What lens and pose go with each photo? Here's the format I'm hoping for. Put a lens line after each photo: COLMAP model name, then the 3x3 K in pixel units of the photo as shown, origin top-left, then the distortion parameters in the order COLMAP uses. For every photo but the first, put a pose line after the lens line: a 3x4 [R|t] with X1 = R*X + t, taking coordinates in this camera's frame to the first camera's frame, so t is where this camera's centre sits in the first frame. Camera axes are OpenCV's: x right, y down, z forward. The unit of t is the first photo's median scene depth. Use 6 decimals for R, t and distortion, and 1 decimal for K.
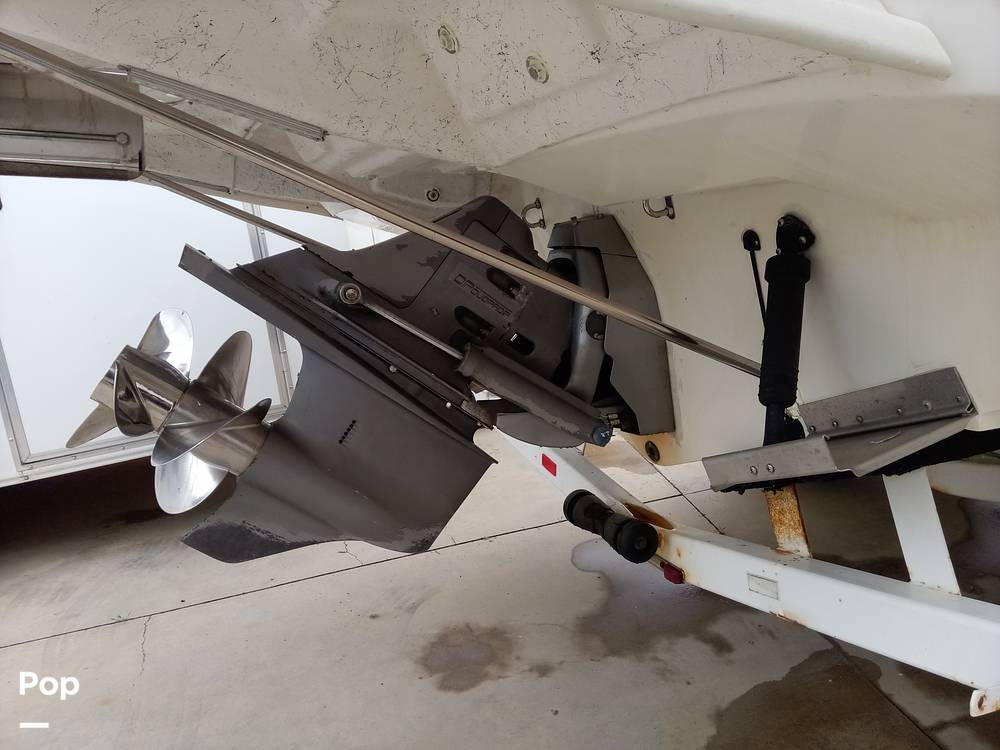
lens RADIAL K [[766.1, 0, 495.5], [0, 766.1, 386.4], [0, 0, 1]] dist [0.115332, -0.175015]
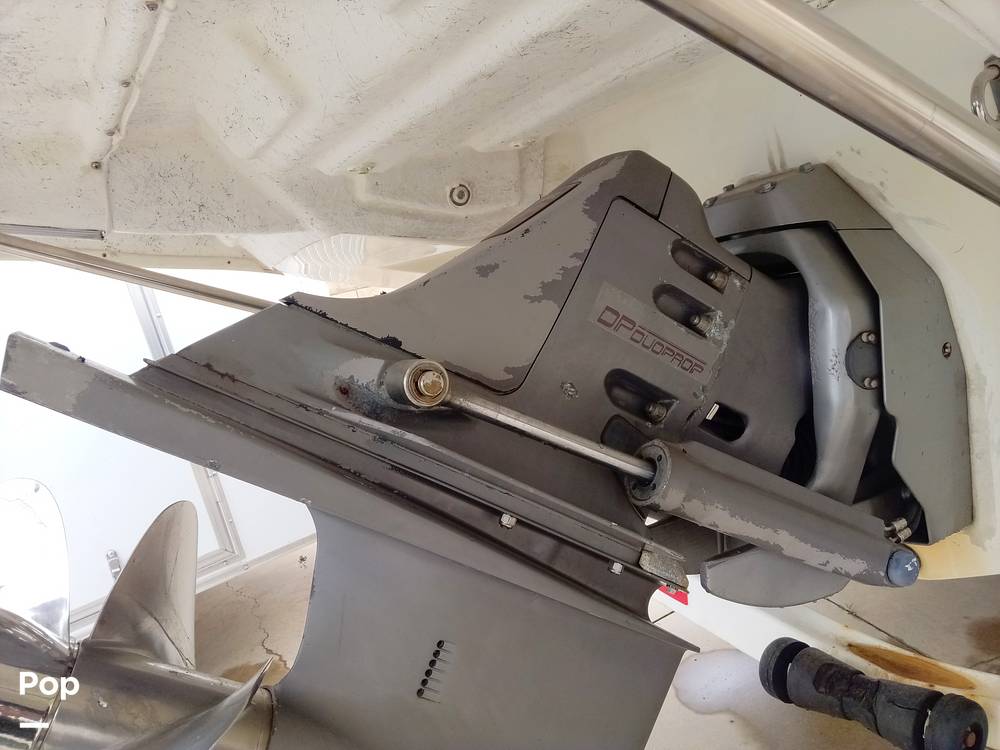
lens RADIAL K [[766.1, 0, 495.5], [0, 766.1, 386.4], [0, 0, 1]] dist [0.115332, -0.175015]
pose [[0.979144, -0.165509, 0.117826, -0.179664], [0.172986, 0.983315, -0.056277, -0.077646], [-0.106546, 0.075486, 0.991438, 0.504258]]
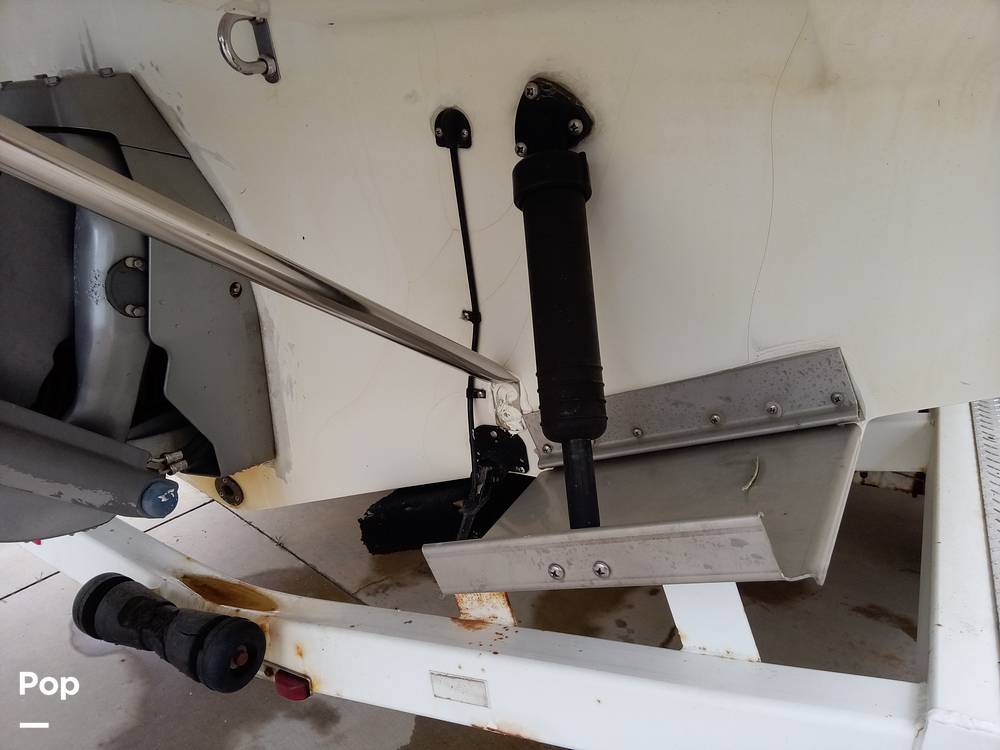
lens RADIAL K [[766.1, 0, 495.5], [0, 766.1, 386.4], [0, 0, 1]] dist [0.115332, -0.175015]
pose [[0.785131, -0.109588, 0.609557, 0.002129], [0.070137, 0.993622, 0.088297, -0.044663], [-0.615345, -0.026572, 0.787810, 0.451096]]
